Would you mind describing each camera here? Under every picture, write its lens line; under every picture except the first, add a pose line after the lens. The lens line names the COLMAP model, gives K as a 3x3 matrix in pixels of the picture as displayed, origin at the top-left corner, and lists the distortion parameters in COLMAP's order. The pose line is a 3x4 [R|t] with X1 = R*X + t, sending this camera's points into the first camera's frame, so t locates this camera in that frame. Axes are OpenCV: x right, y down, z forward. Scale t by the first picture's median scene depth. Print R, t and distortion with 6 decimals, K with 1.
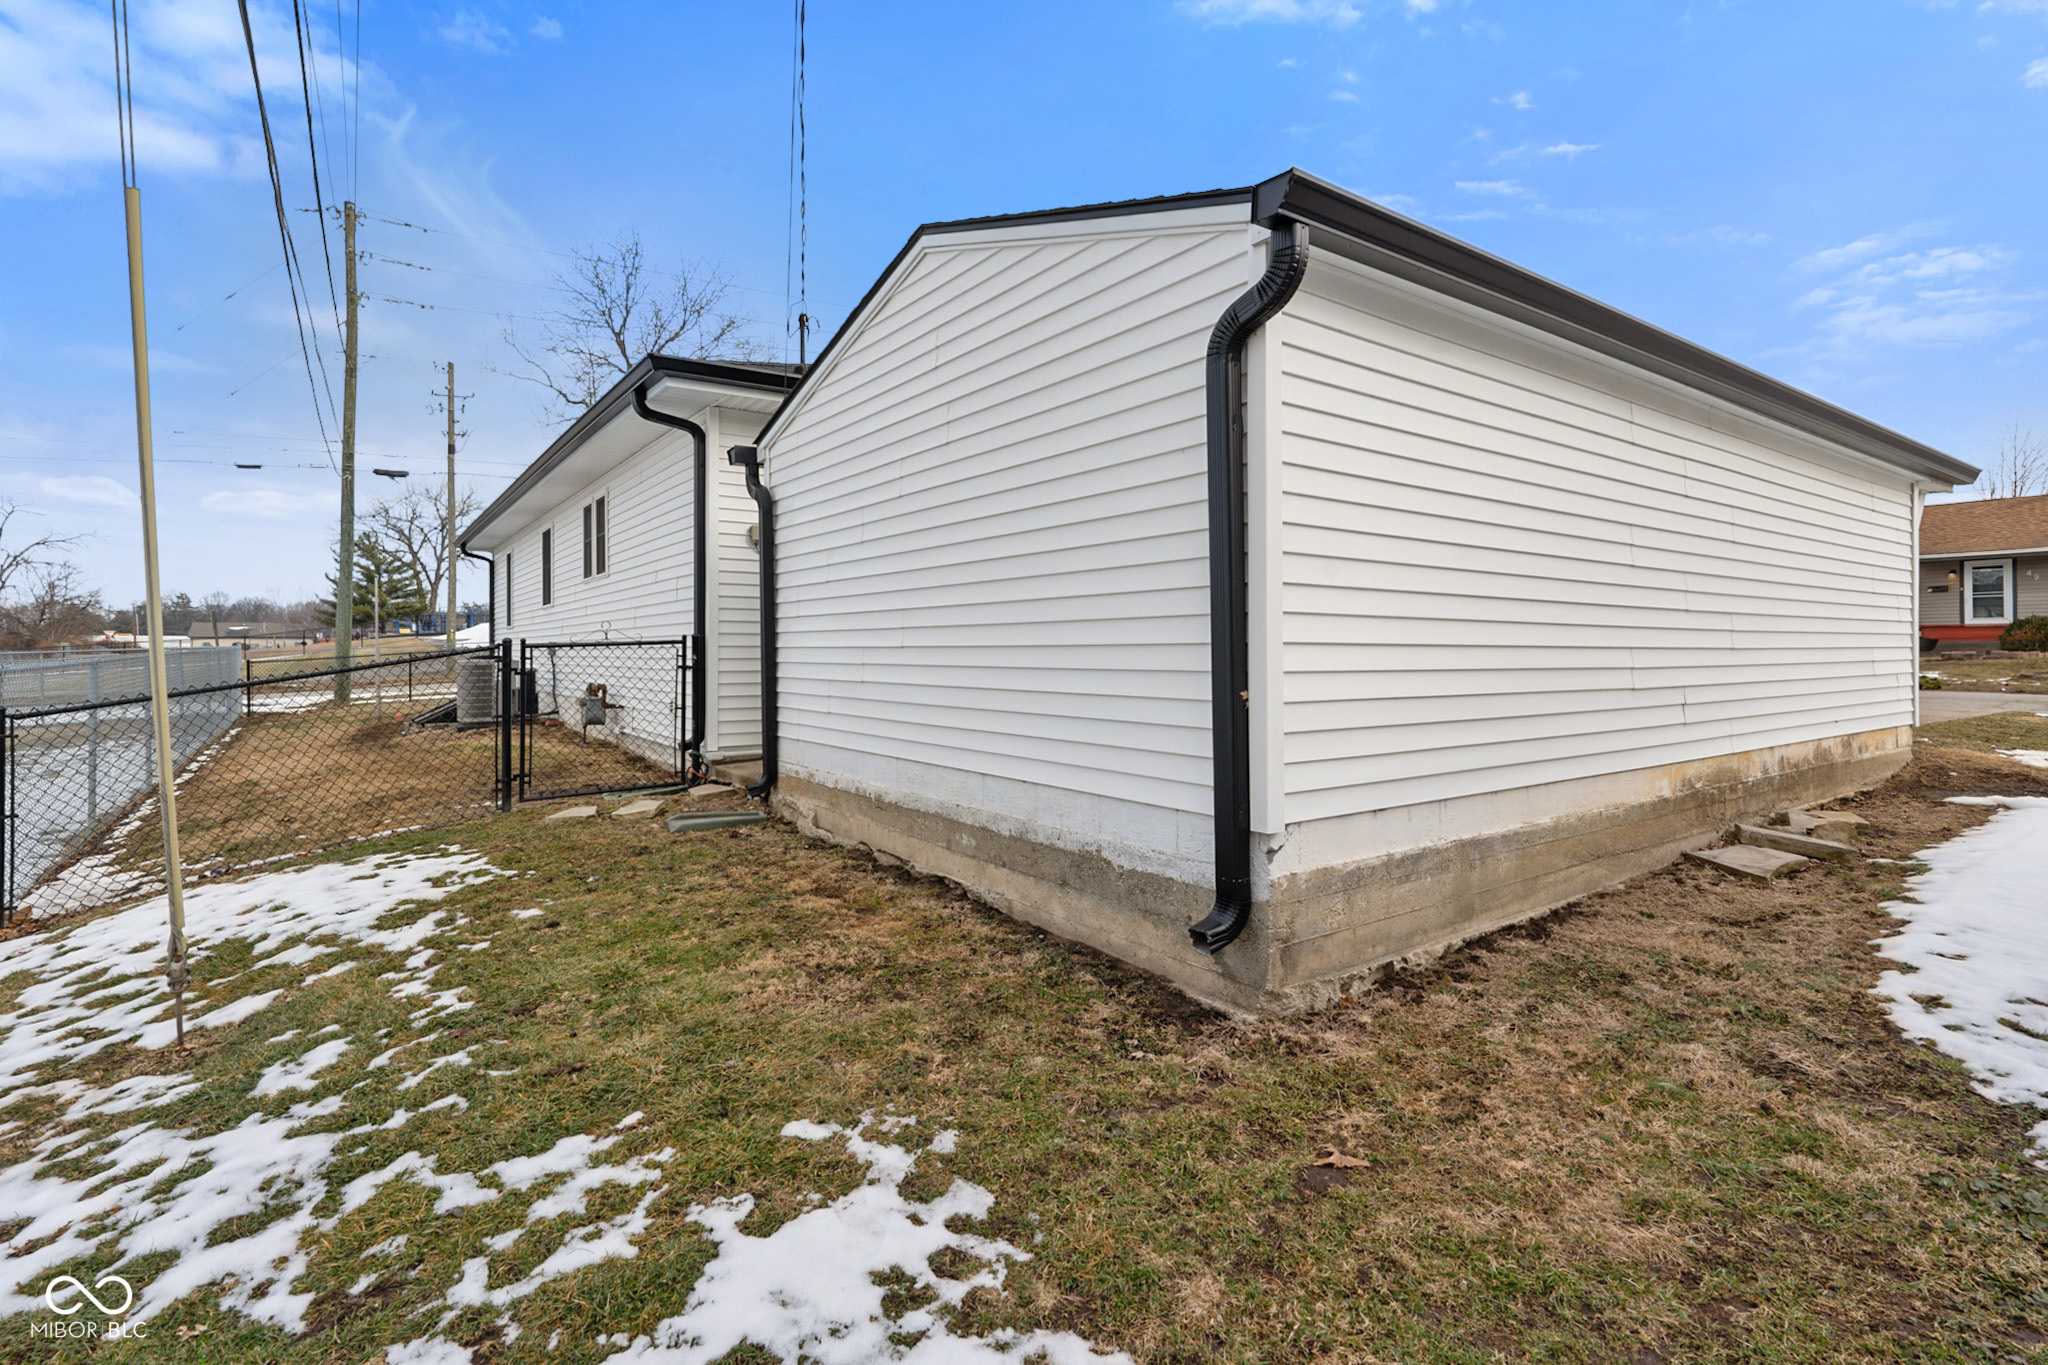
lens RADIAL K [[963.1, 0, 1013.7], [0, 963.1, 668.3], [0, 0, 1]] dist [0.001983, 0.000435]
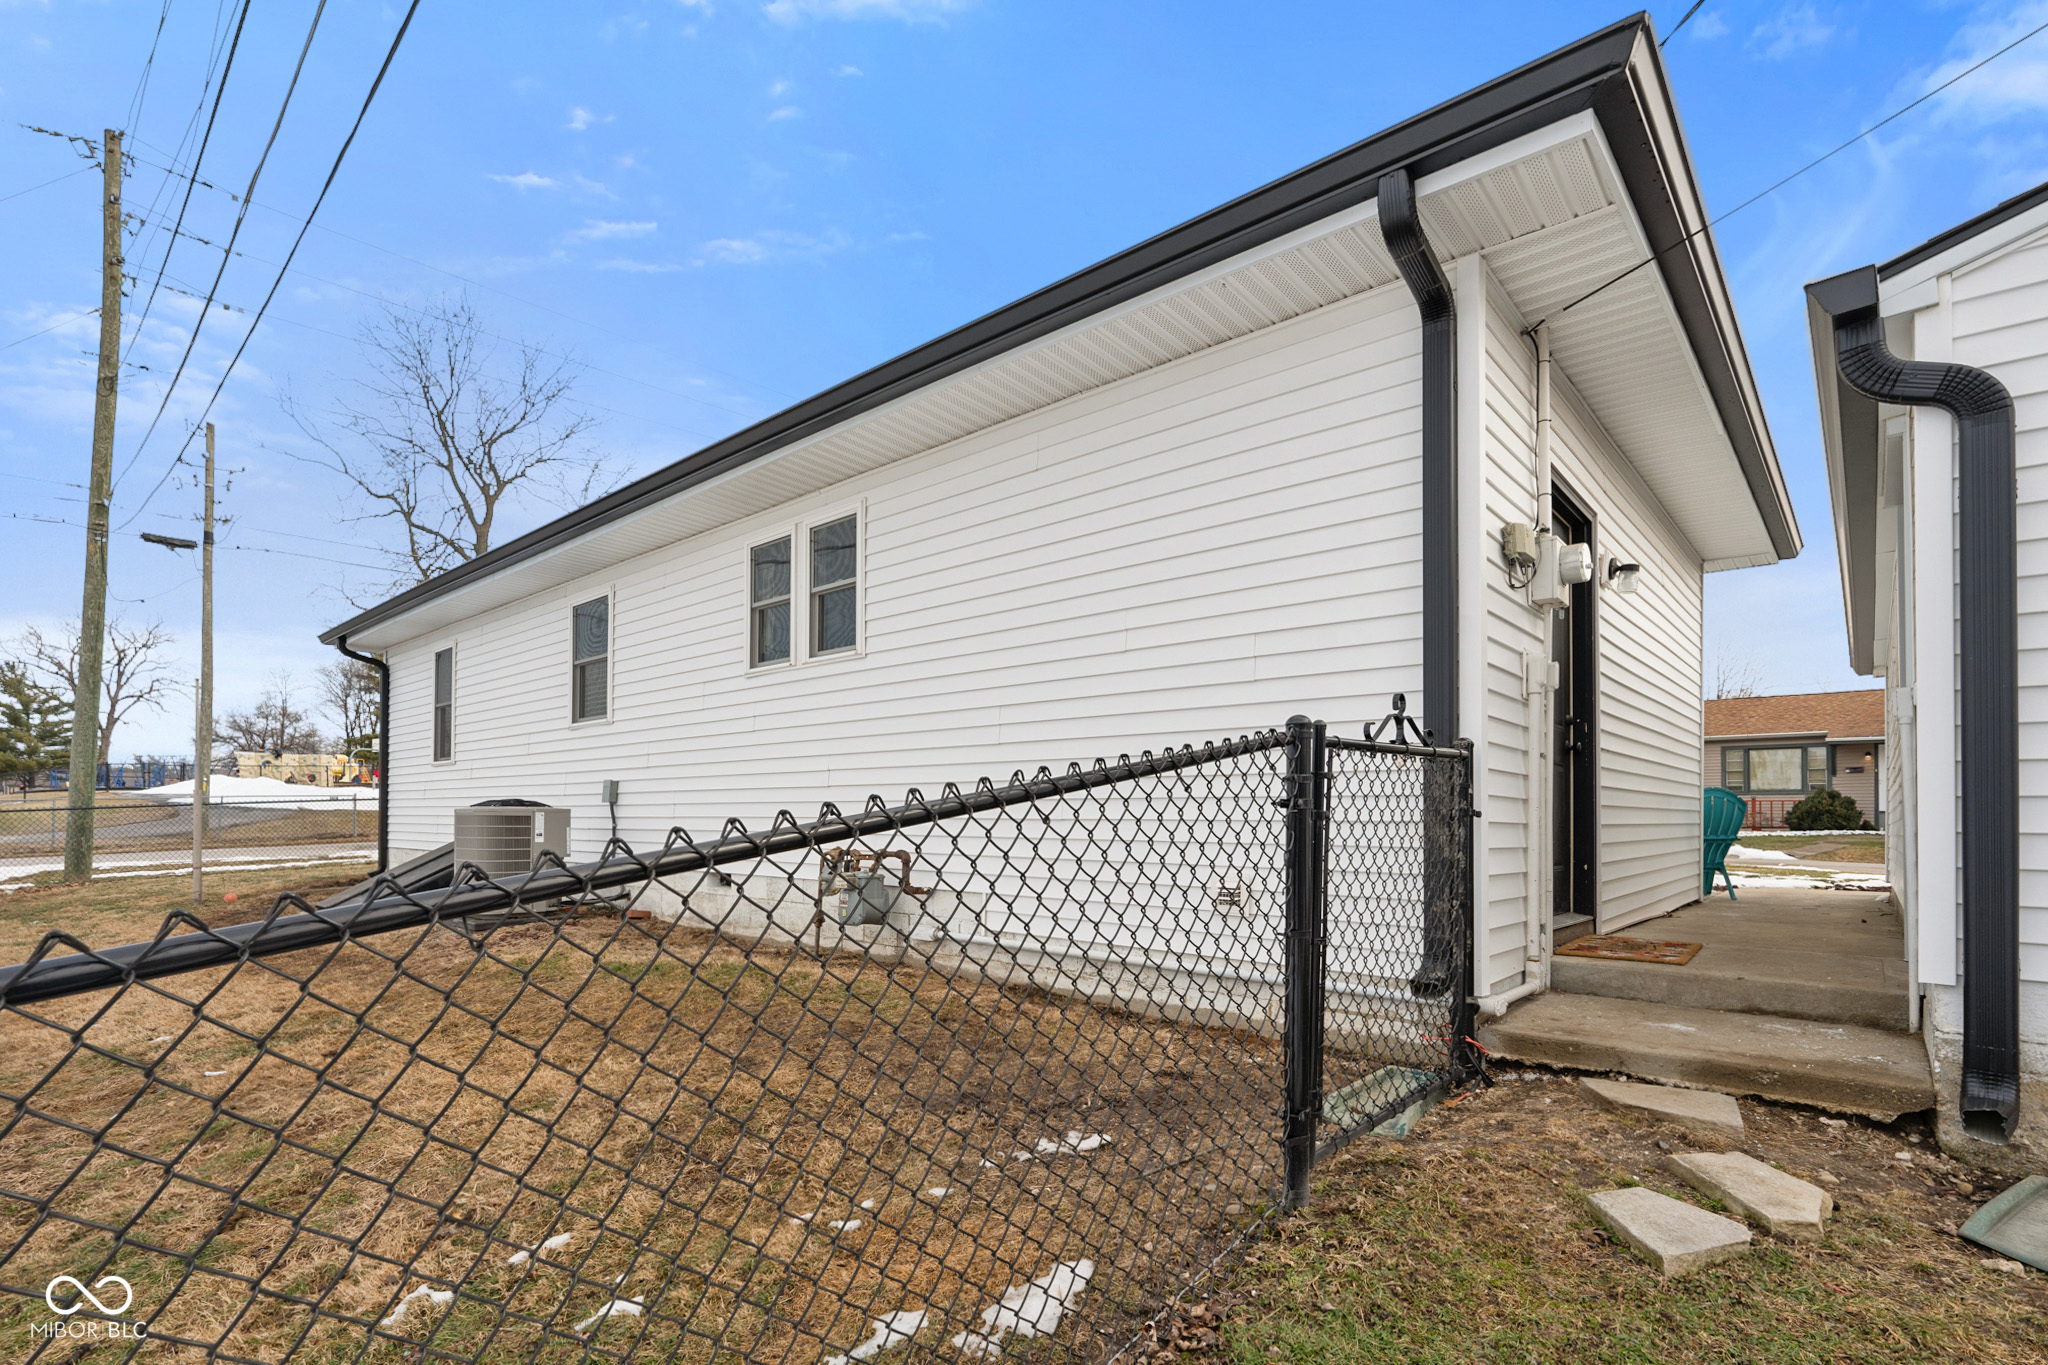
lens RADIAL K [[948.7, 0, 1024.2], [0, 948.7, 840.2], [0, 0, 1]] dist [-0.002656, -0.000790]
pose [[0.971673, 0.007988, 0.236195, -0.137417], [-0.008375, 0.999965, 0.000635, 0.003152], [-0.236182, -0.002595, 0.971705, 0.130690]]
